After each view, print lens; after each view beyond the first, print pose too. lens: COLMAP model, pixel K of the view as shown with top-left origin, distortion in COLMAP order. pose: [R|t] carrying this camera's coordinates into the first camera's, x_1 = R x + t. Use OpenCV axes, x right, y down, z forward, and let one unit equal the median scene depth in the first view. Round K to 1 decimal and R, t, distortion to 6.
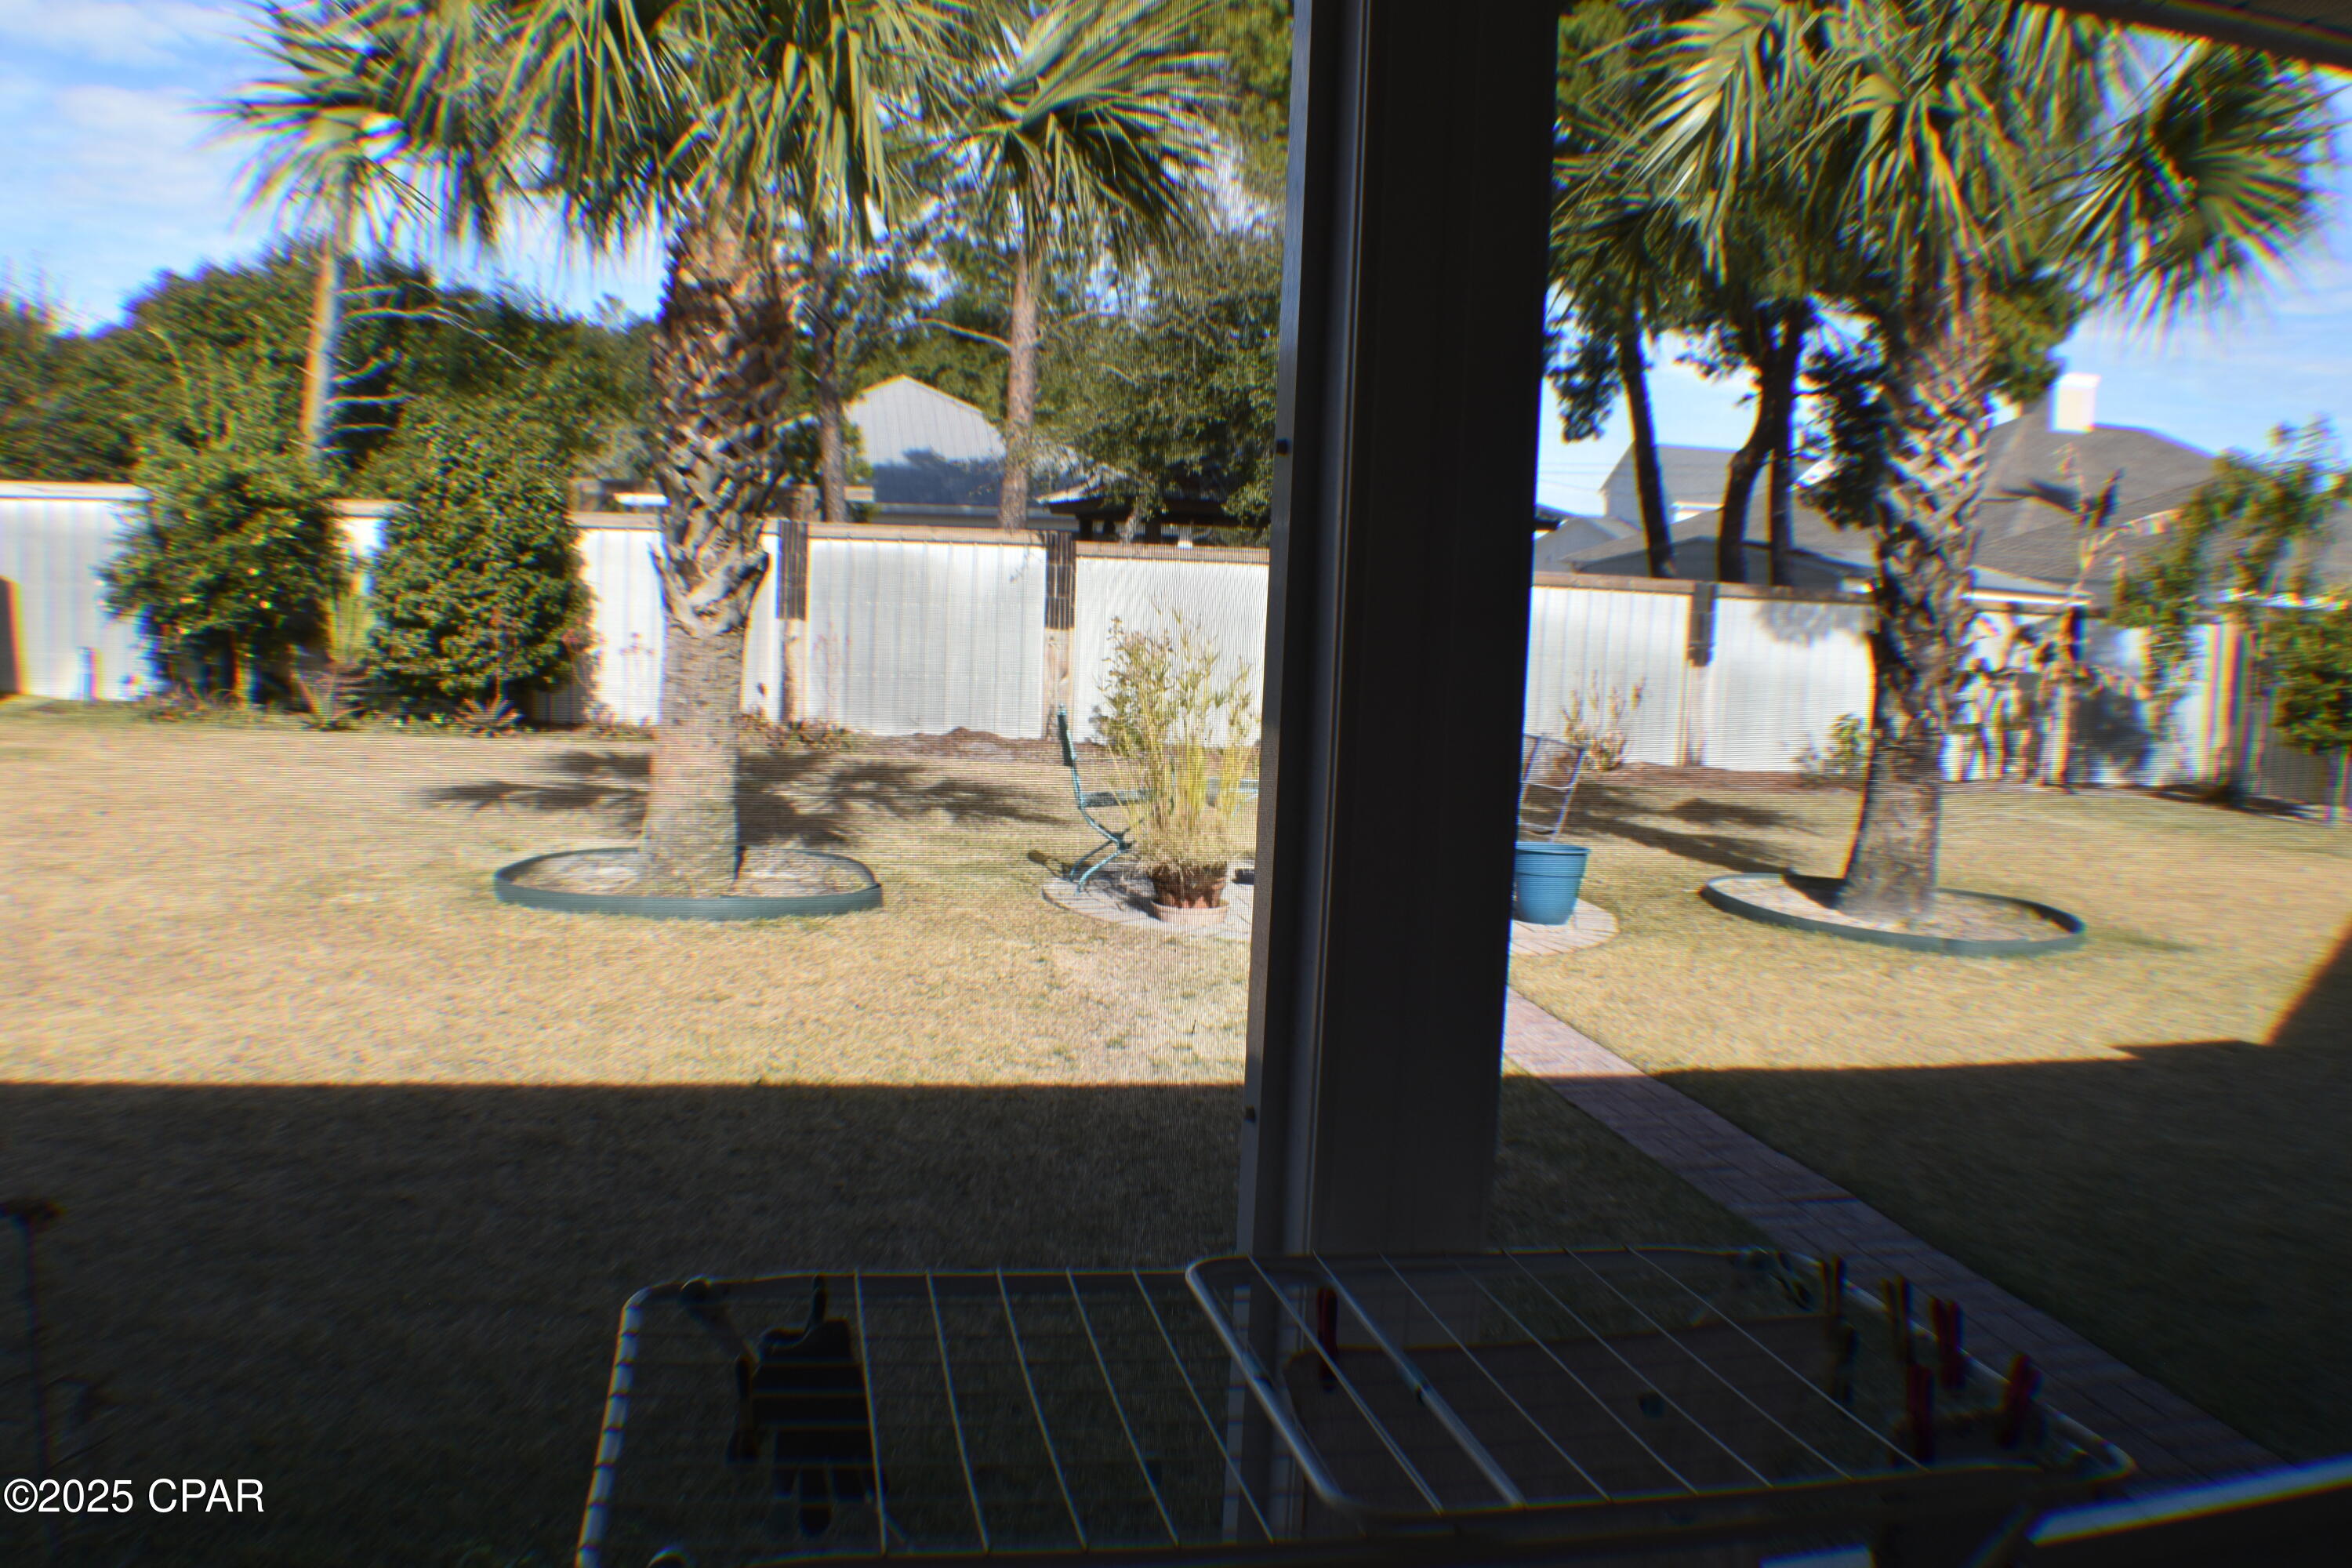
lens RADIAL K [[1976.2, 0, 1176.0], [0, 1976.2, 784.0], [0, 0, 1]] dist [-0.175016, 0.011695]
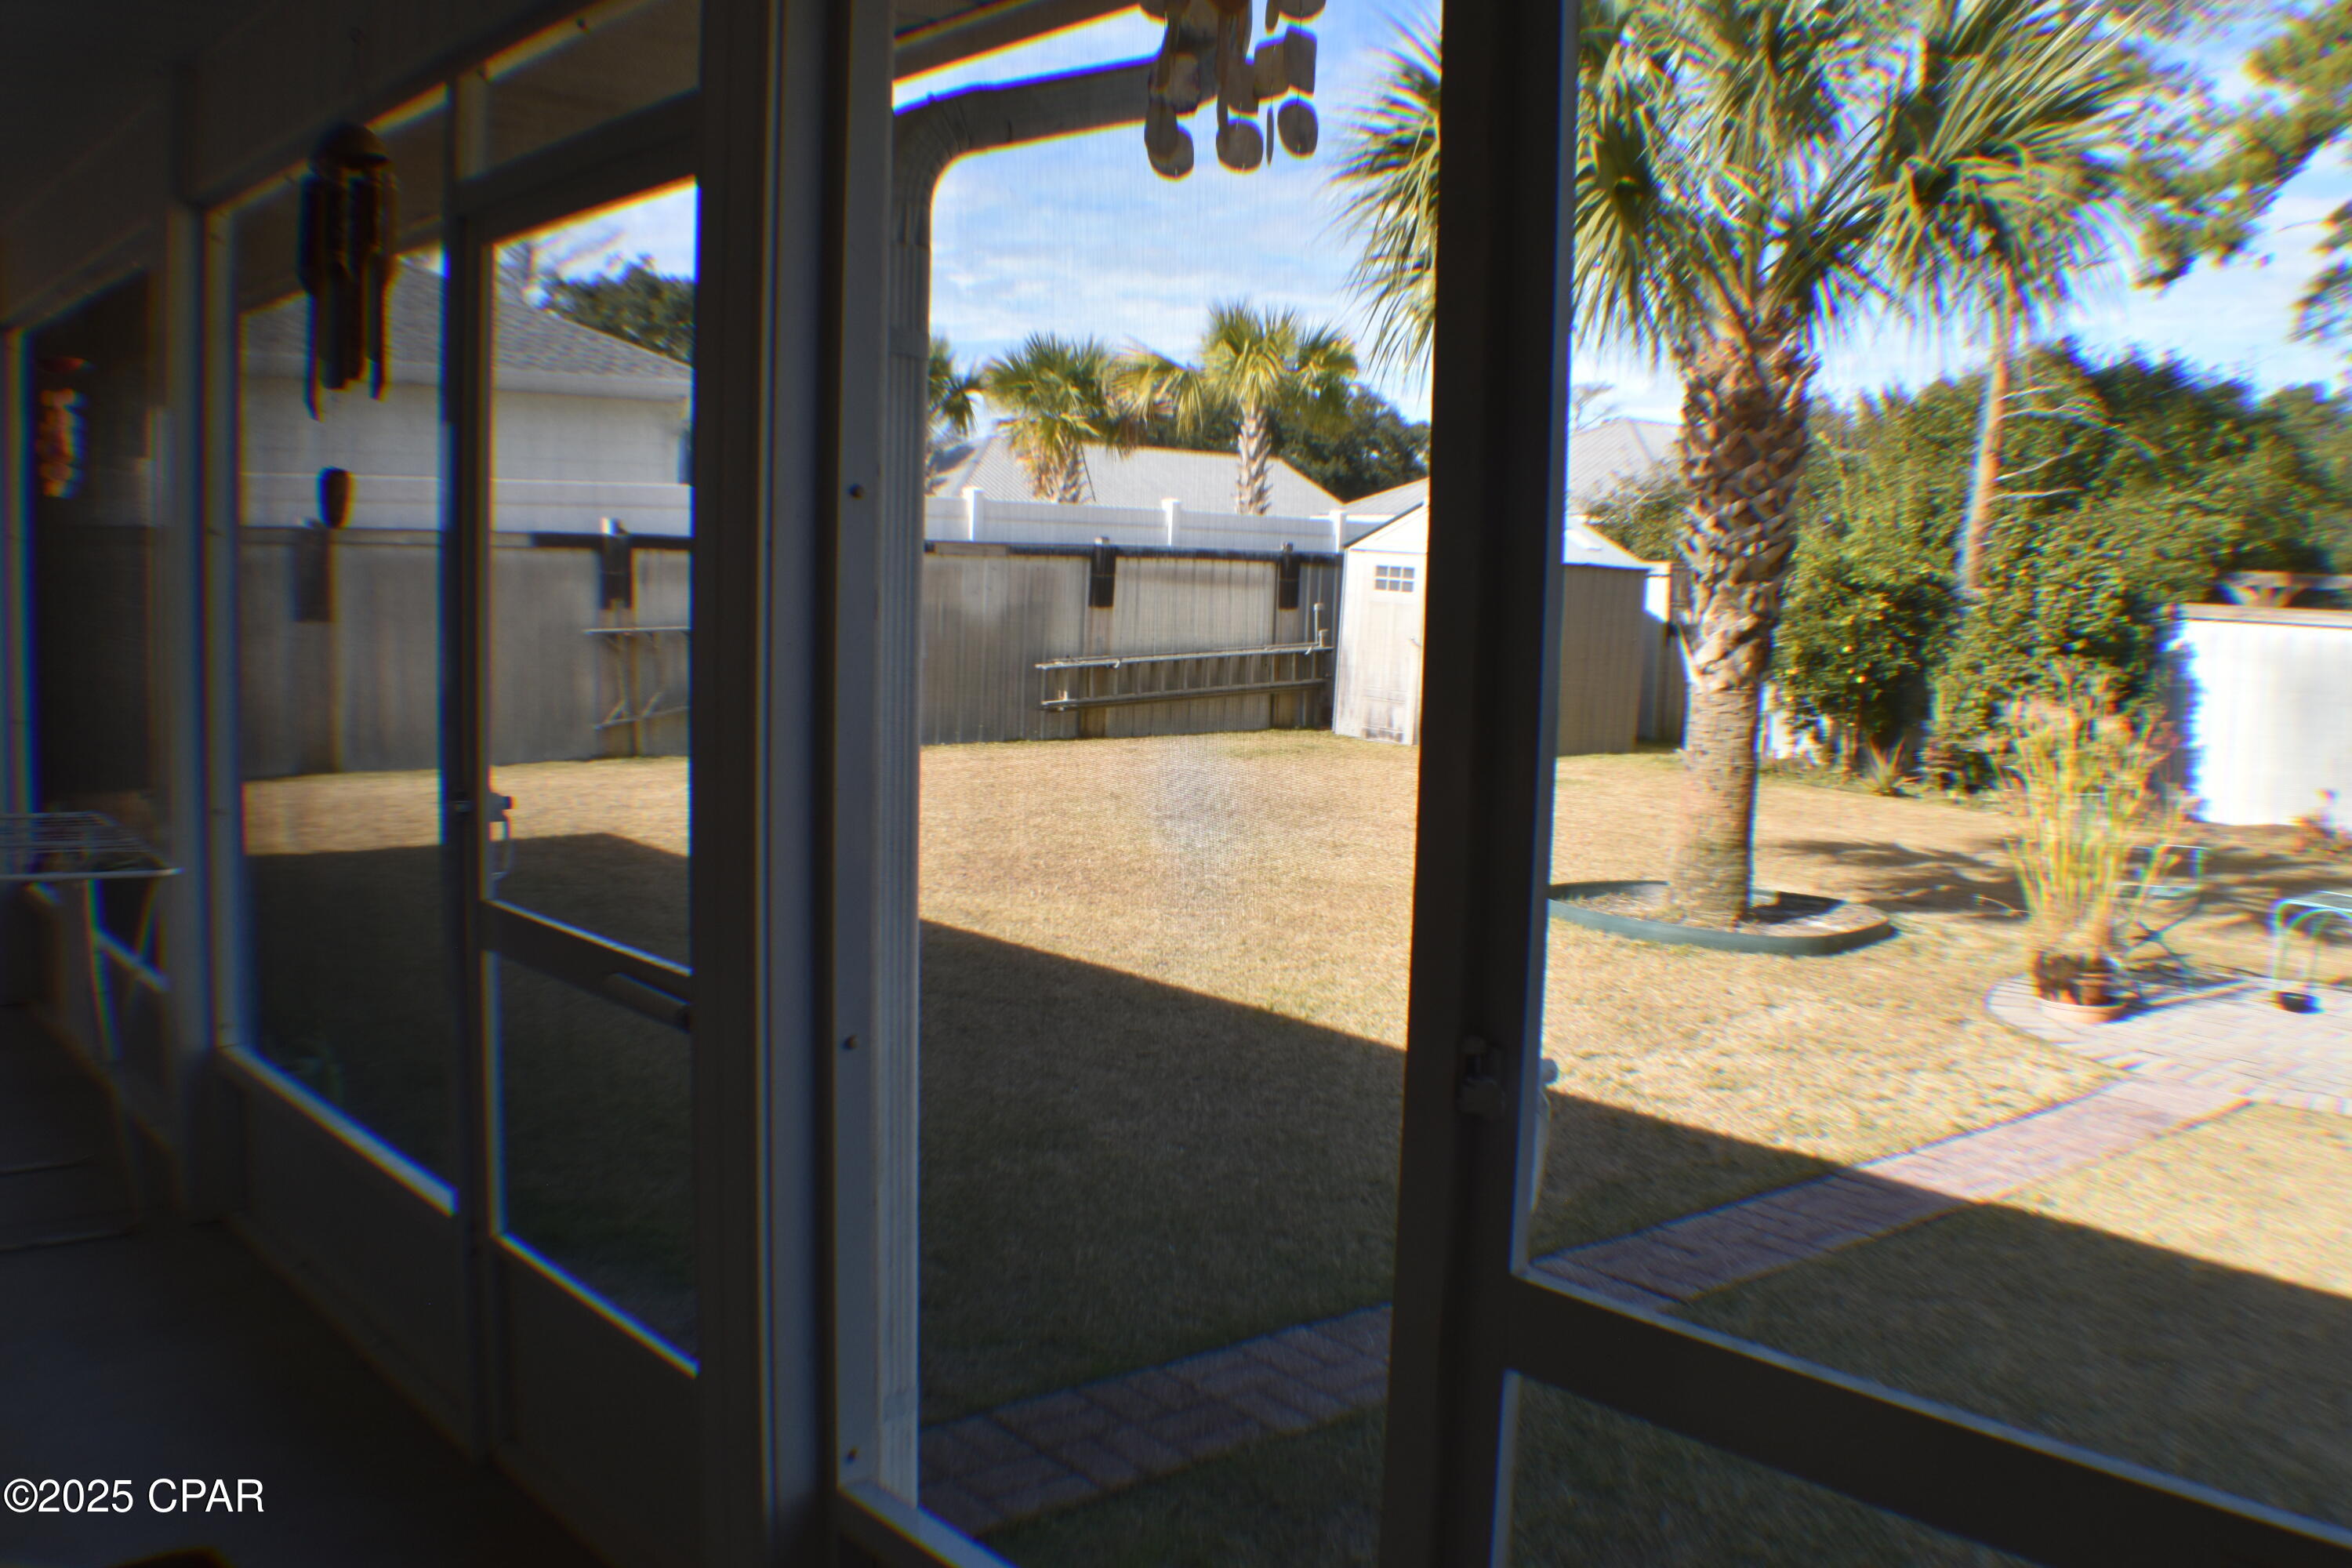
lens RADIAL K [[1976.2, 0, 1176.0], [0, 1976.2, 784.0], [0, 0, 1]] dist [-0.175016, 0.011695]
pose [[0.472859, 0.065123, -0.878729, 0.540139], [-0.114385, 0.993363, 0.012066, -0.002295], [0.873682, 0.094808, 0.477169, 0.187801]]
